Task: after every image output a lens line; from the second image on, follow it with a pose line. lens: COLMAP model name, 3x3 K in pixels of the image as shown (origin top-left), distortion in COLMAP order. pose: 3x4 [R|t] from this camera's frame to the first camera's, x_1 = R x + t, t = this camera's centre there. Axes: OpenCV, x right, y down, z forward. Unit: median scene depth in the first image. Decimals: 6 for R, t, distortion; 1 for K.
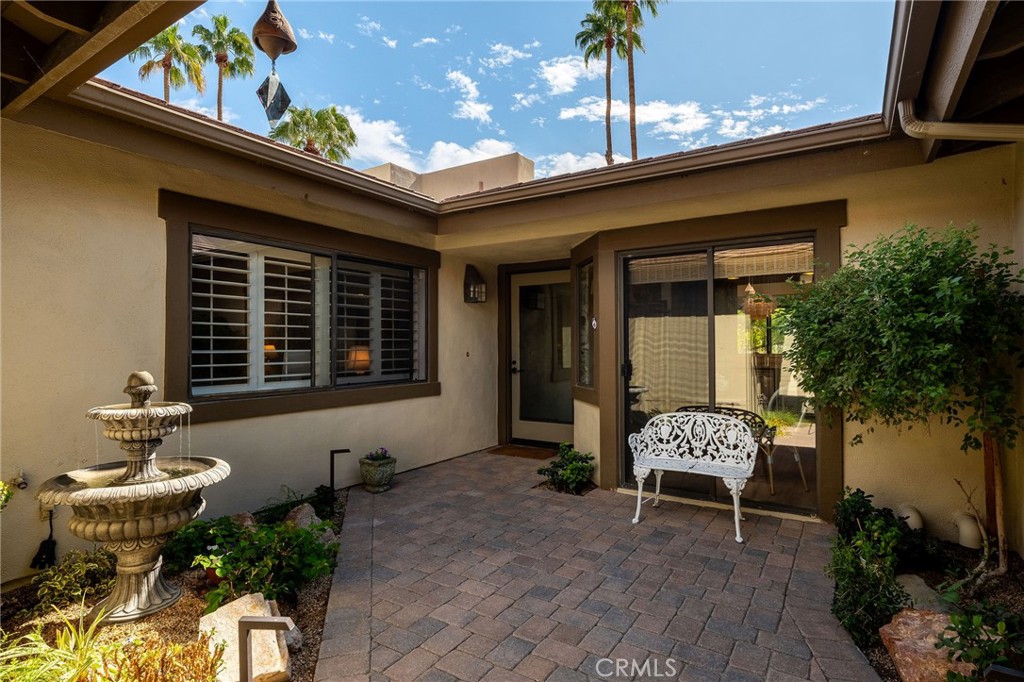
lens RADIAL K [[528.3, 0, 509.5], [0, 528.3, 339.5], [0, 0, 1]] dist [-0.000238, -0.000073]
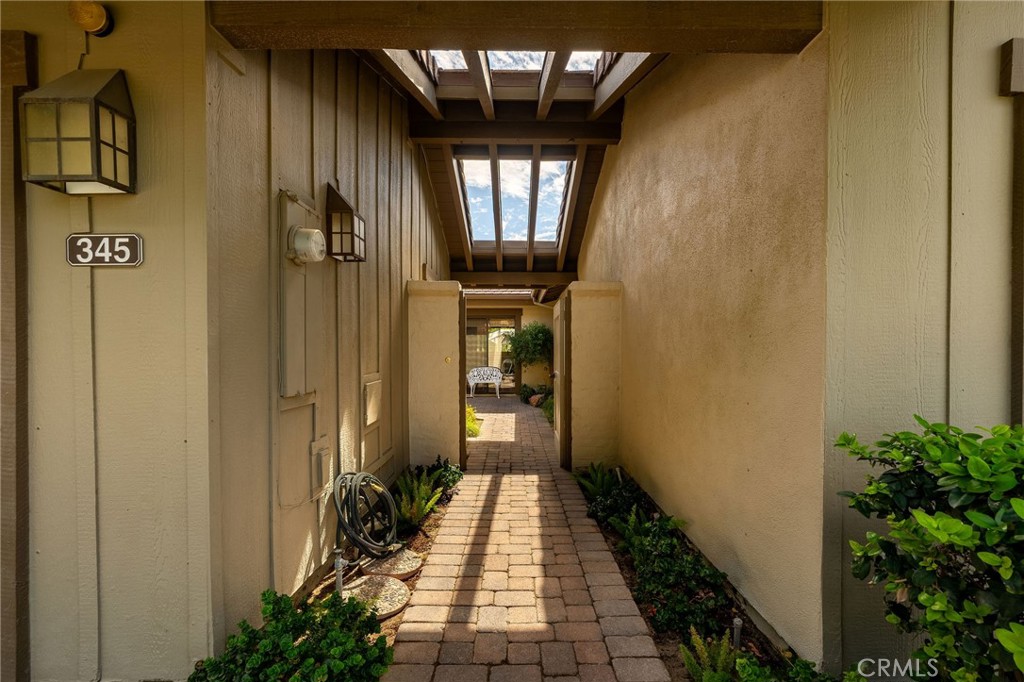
lens RADIAL K [[464.0, 0, 512.9], [0, 464.0, 345.6], [0, 0, 1]] dist [0.000751, 0.000167]
pose [[0.839959, 0.004098, 0.542634, -1.318218], [-0.007173, 0.999968, 0.003552, -0.012433], [-0.542602, -0.006876, 0.839962, -1.893328]]
